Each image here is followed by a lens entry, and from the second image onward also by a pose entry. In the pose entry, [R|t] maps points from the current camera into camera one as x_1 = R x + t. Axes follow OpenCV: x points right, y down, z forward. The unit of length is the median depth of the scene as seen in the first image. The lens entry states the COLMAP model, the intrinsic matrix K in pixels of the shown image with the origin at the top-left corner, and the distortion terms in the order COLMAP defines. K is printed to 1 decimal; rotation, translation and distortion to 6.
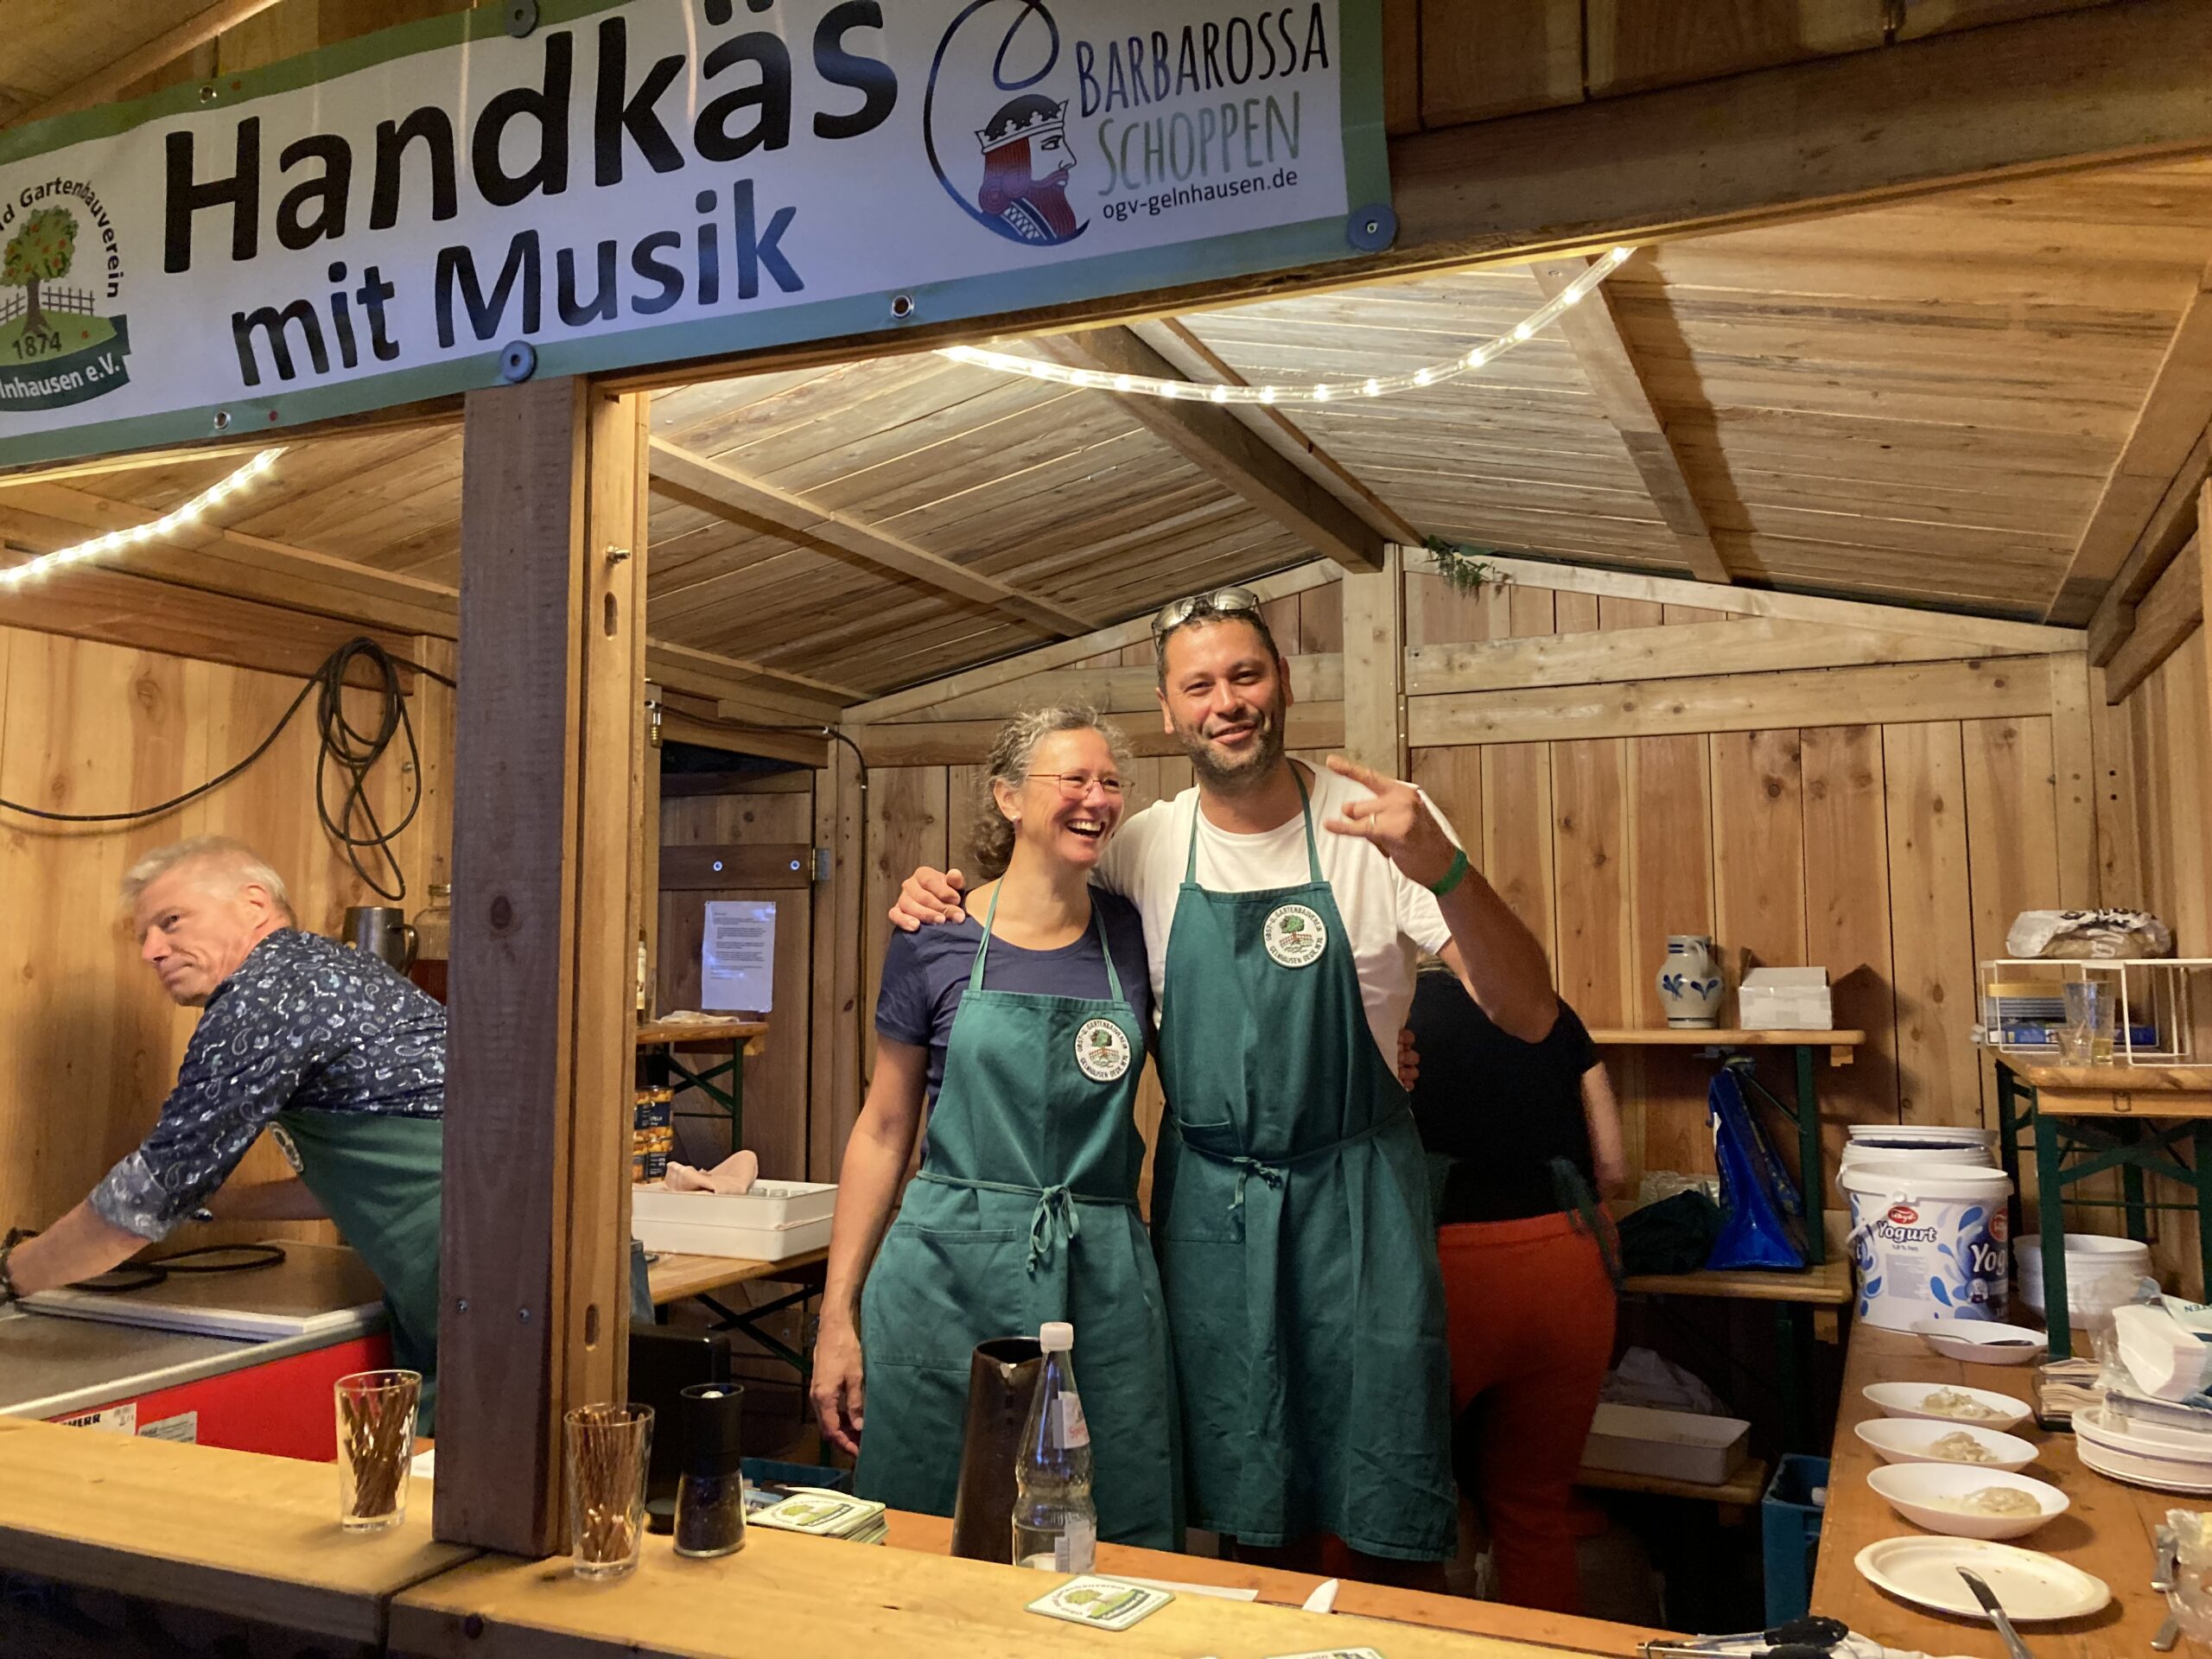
lens RADIAL K [[1794.5, 0, 1071.1], [0, 1794.5, 782.7], [0, 0, 1]] dist [0.088976, -0.105378]
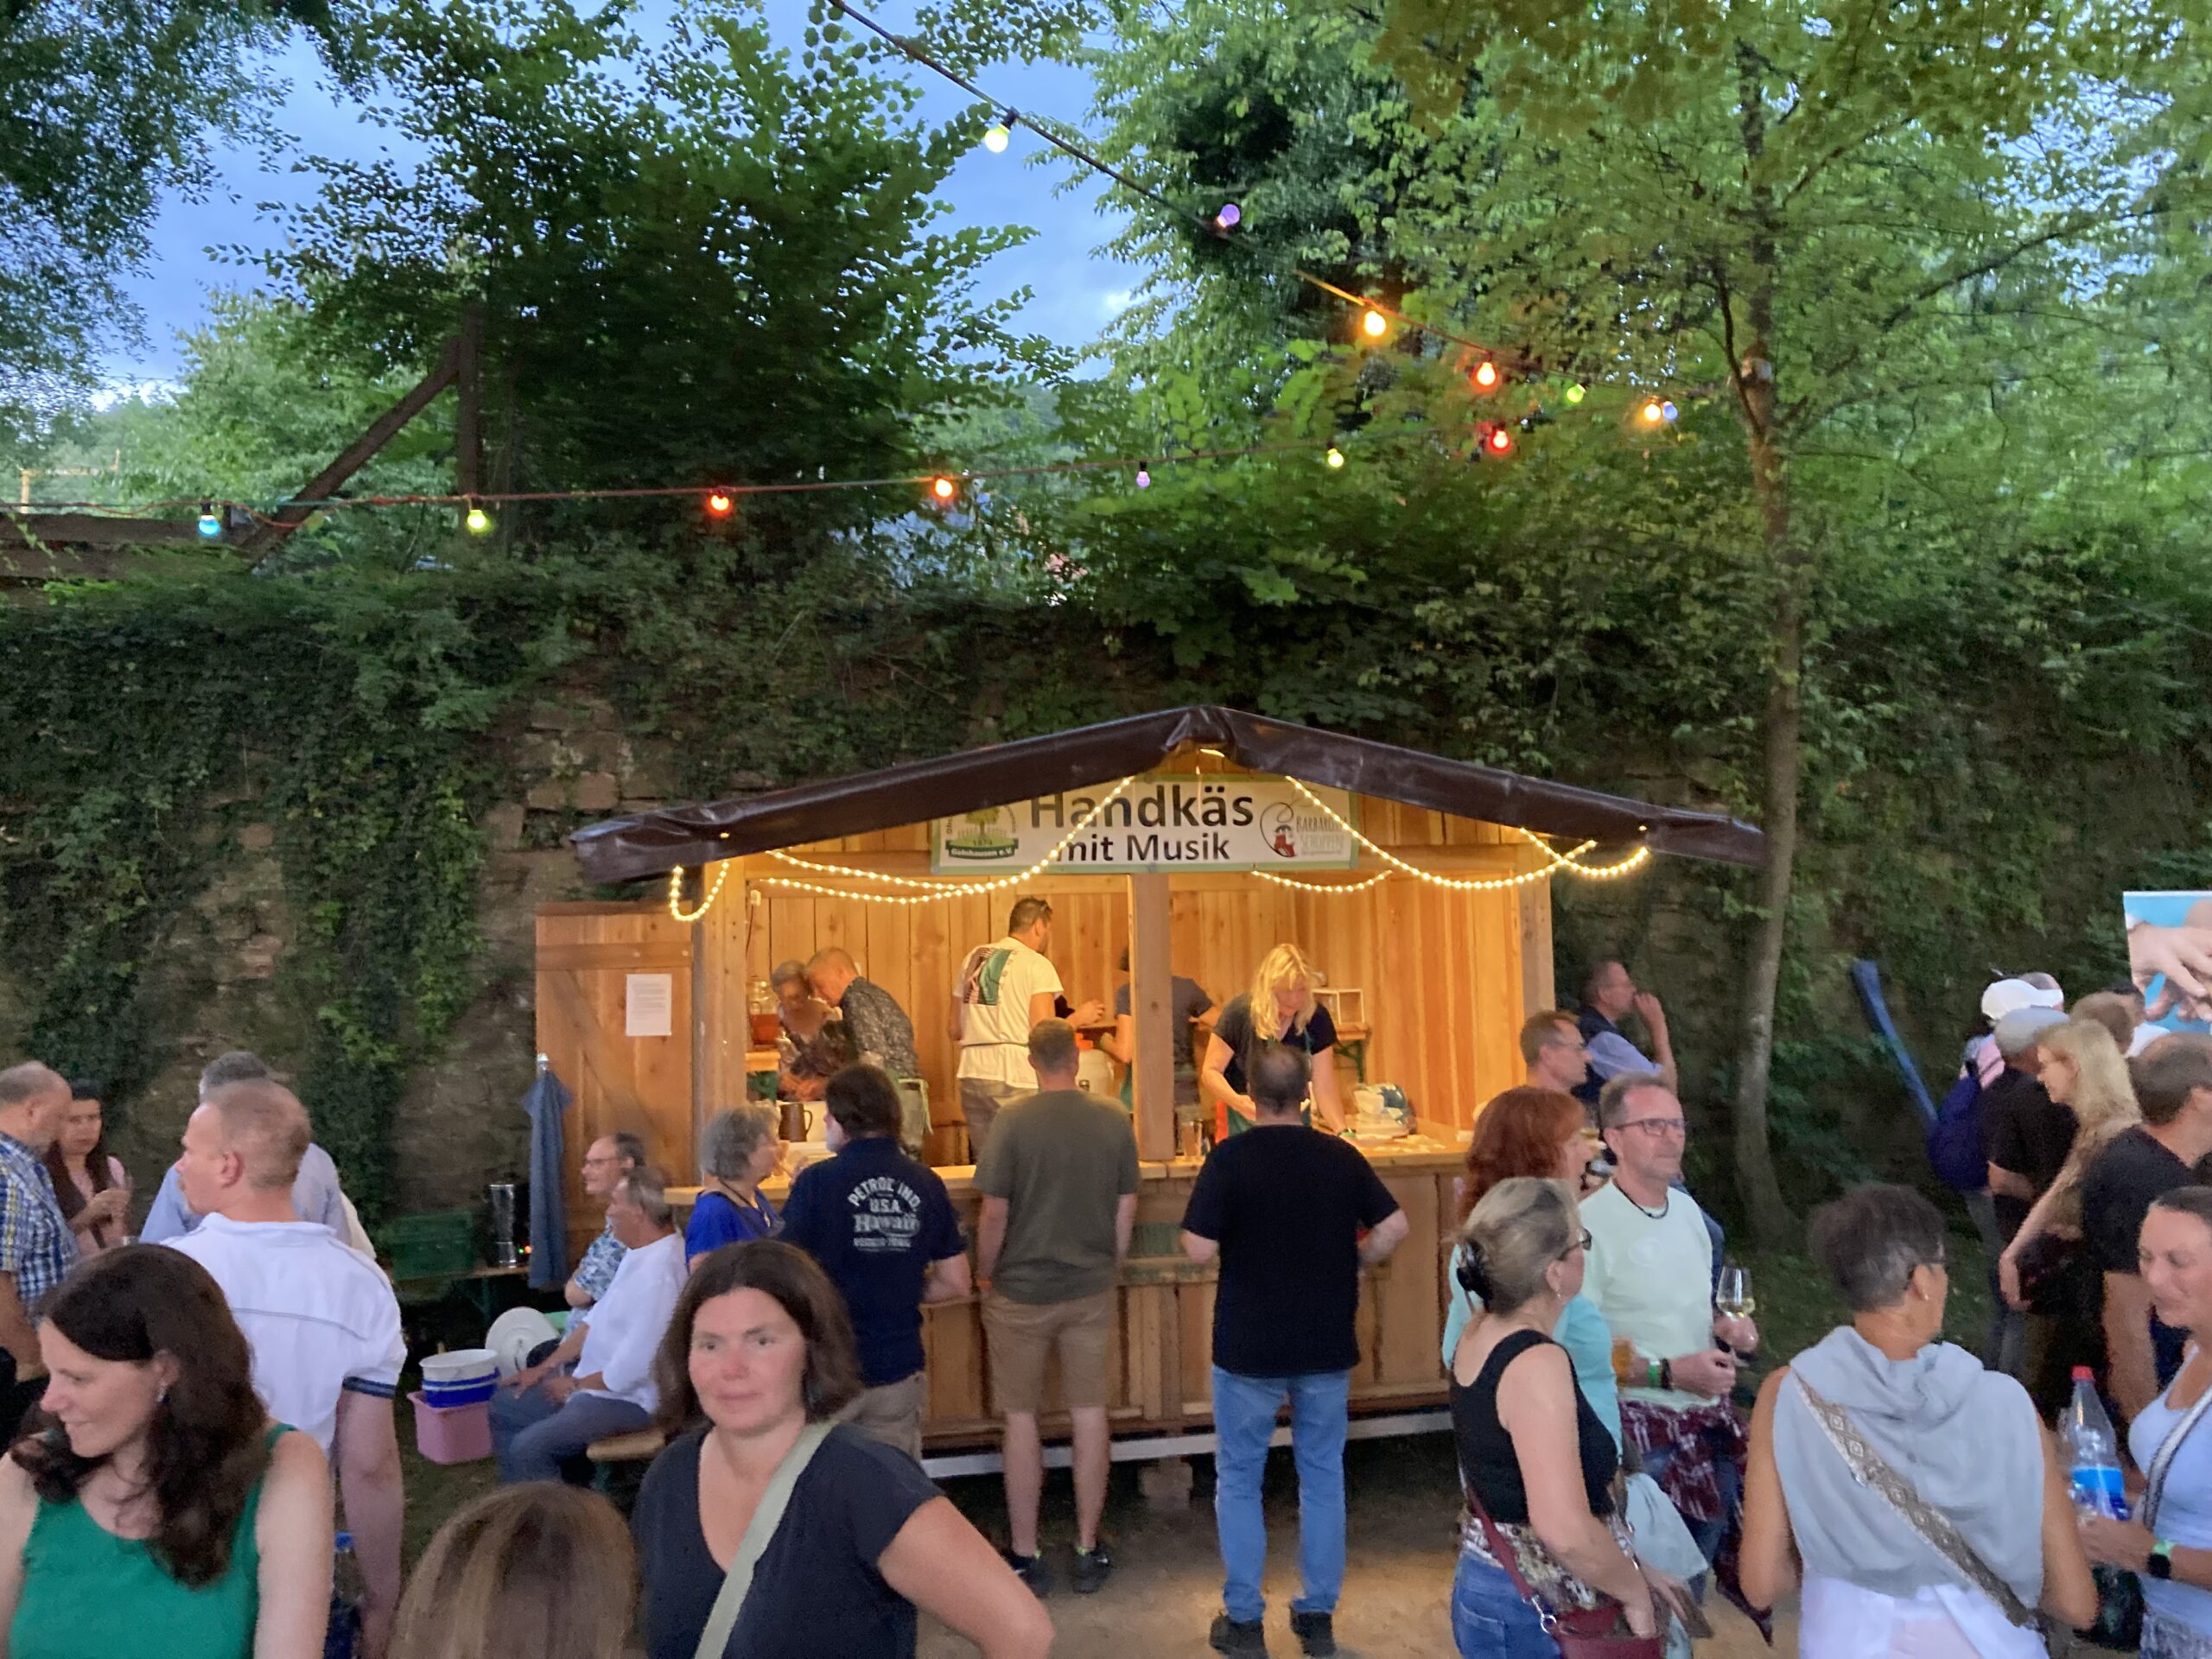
lens RADIAL K [[1746.8, 0, 1106.0], [0, 1746.8, 829.5], [0, 0, 1]] dist [0.039897, -0.003375]
pose [[0.801072, 0.021625, 0.598177, -2.658323], [-0.036850, 0.999233, 0.013225, -0.358642], [-0.597433, -0.032637, 0.801255, -1.992986]]
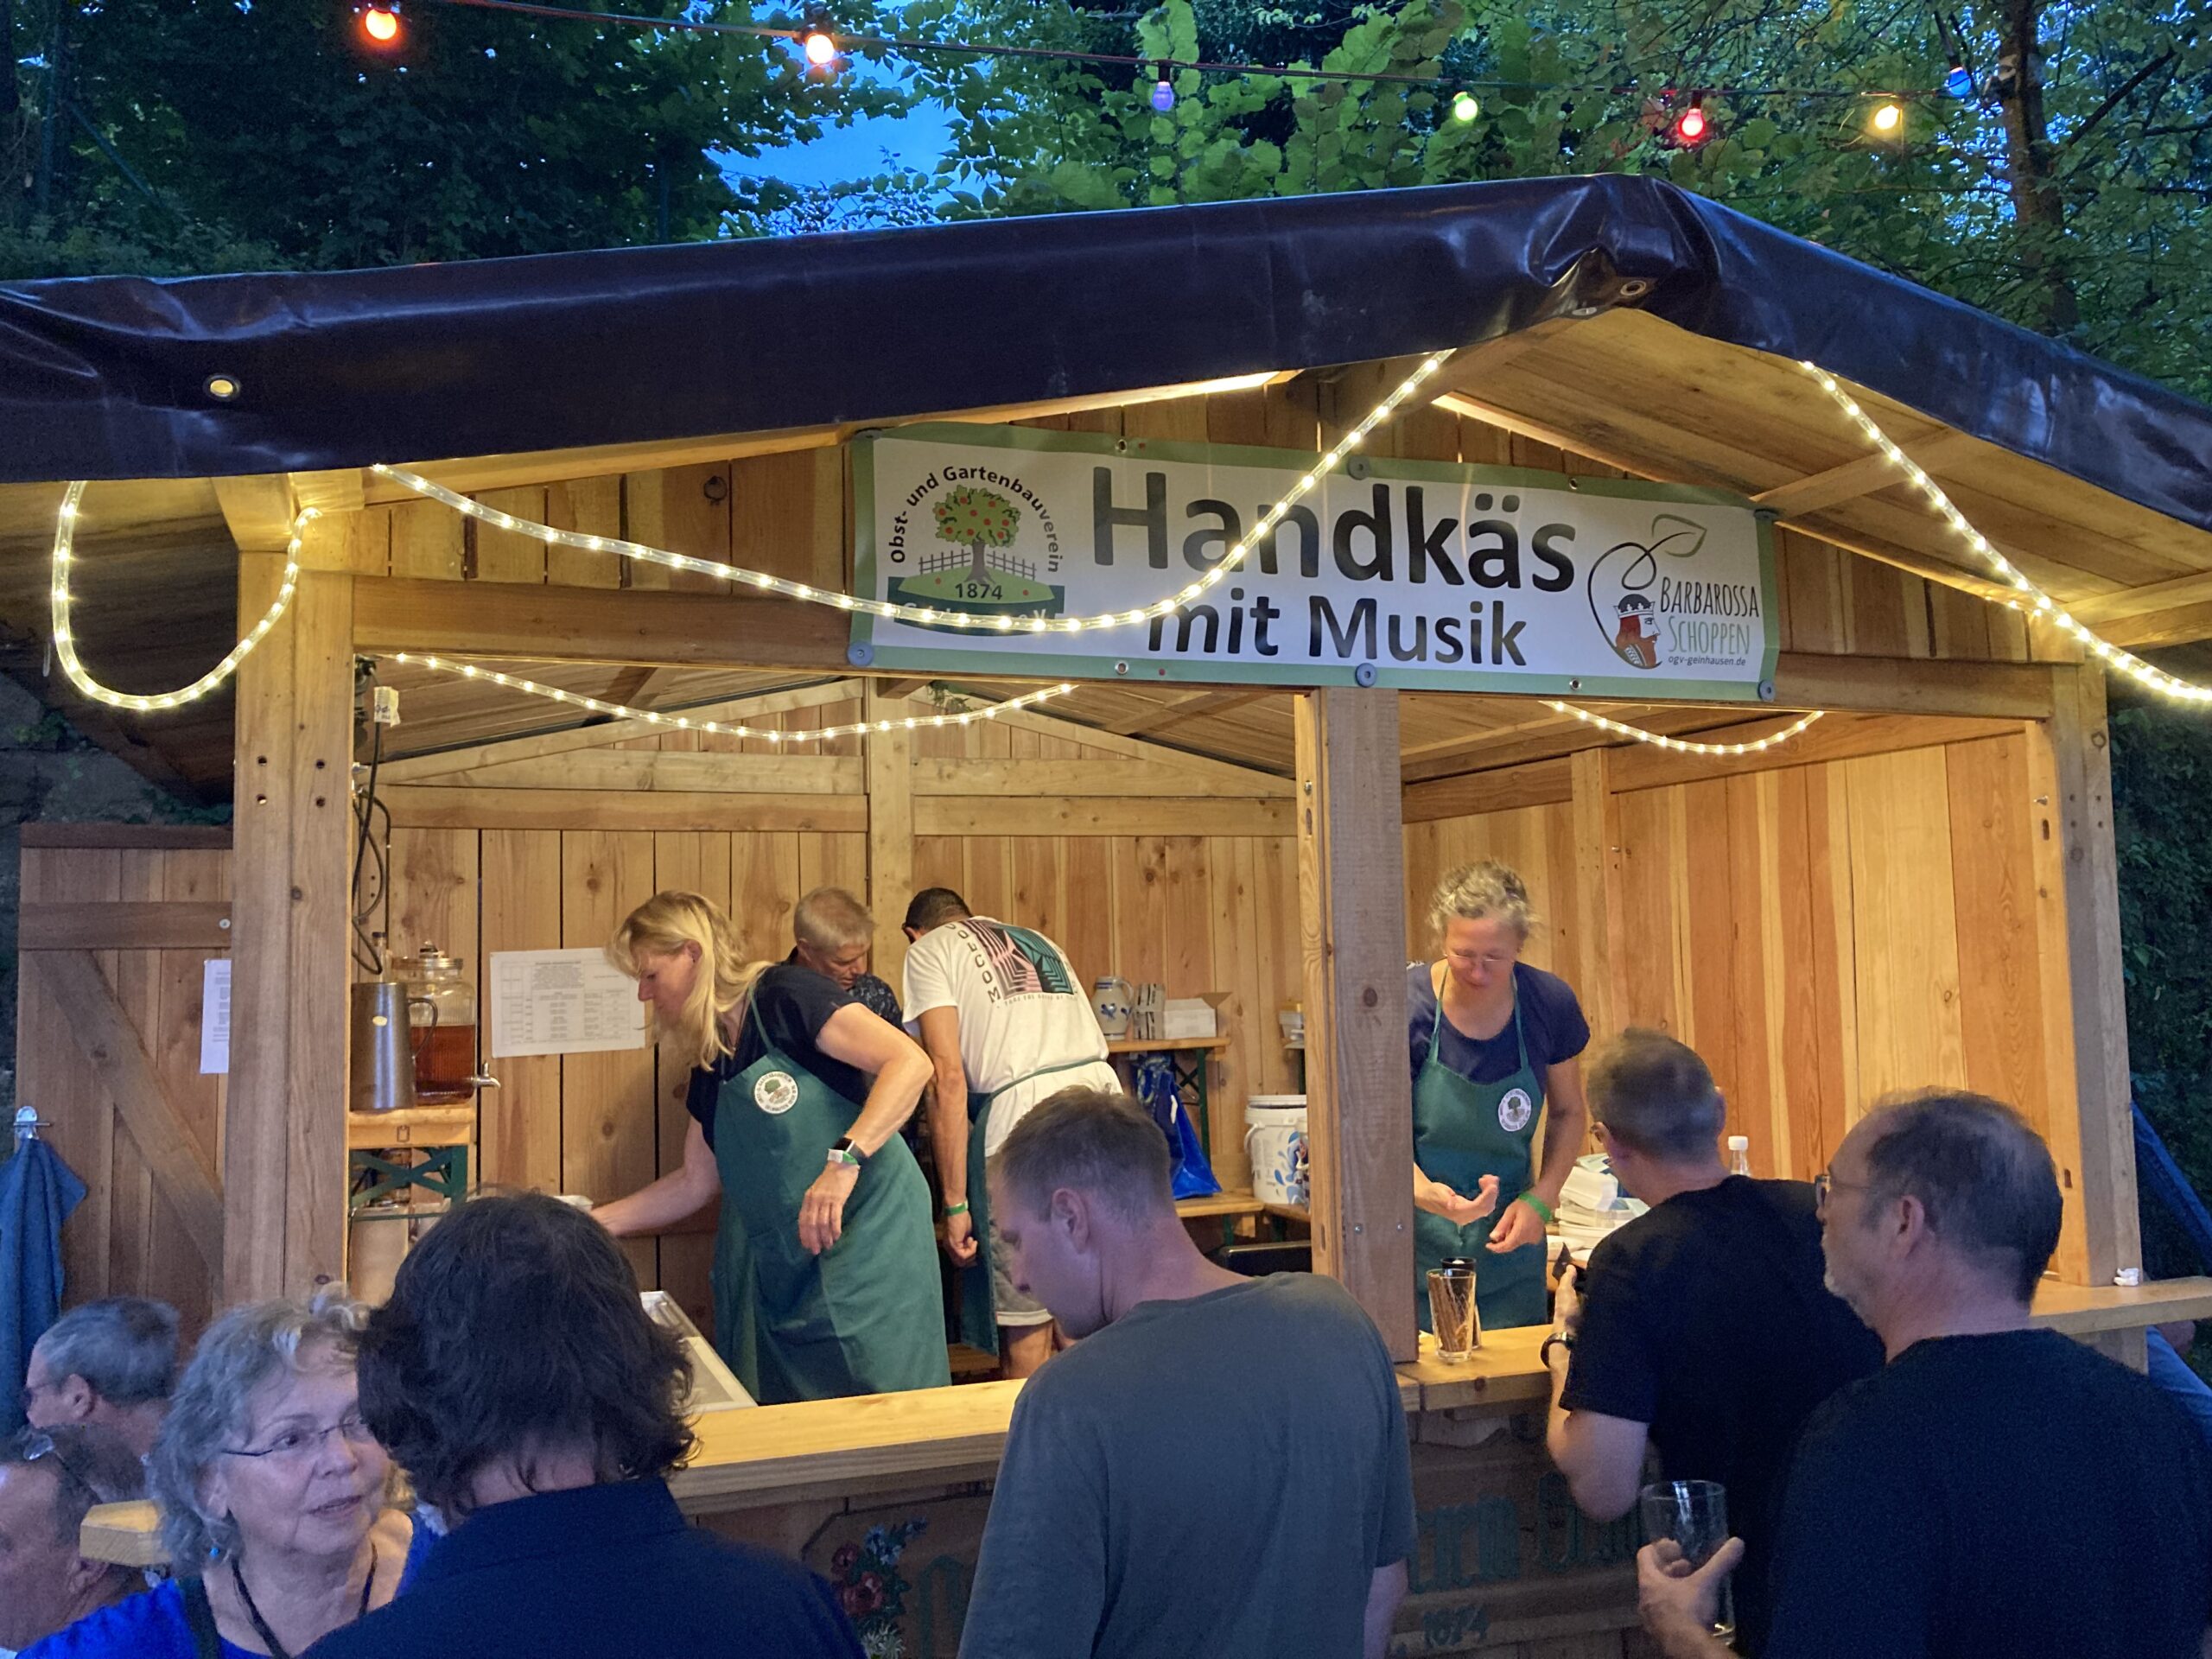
lens RADIAL K [[1746.8, 0, 1106.0], [0, 1746.8, 829.5], [0, 0, 1]] dist [0.039897, -0.003375]
pose [[0.720215, 0.036711, 0.692779, -1.590028], [-0.047169, 0.998879, -0.003894, -0.069270], [-0.692146, -0.029873, 0.721139, -0.015251]]
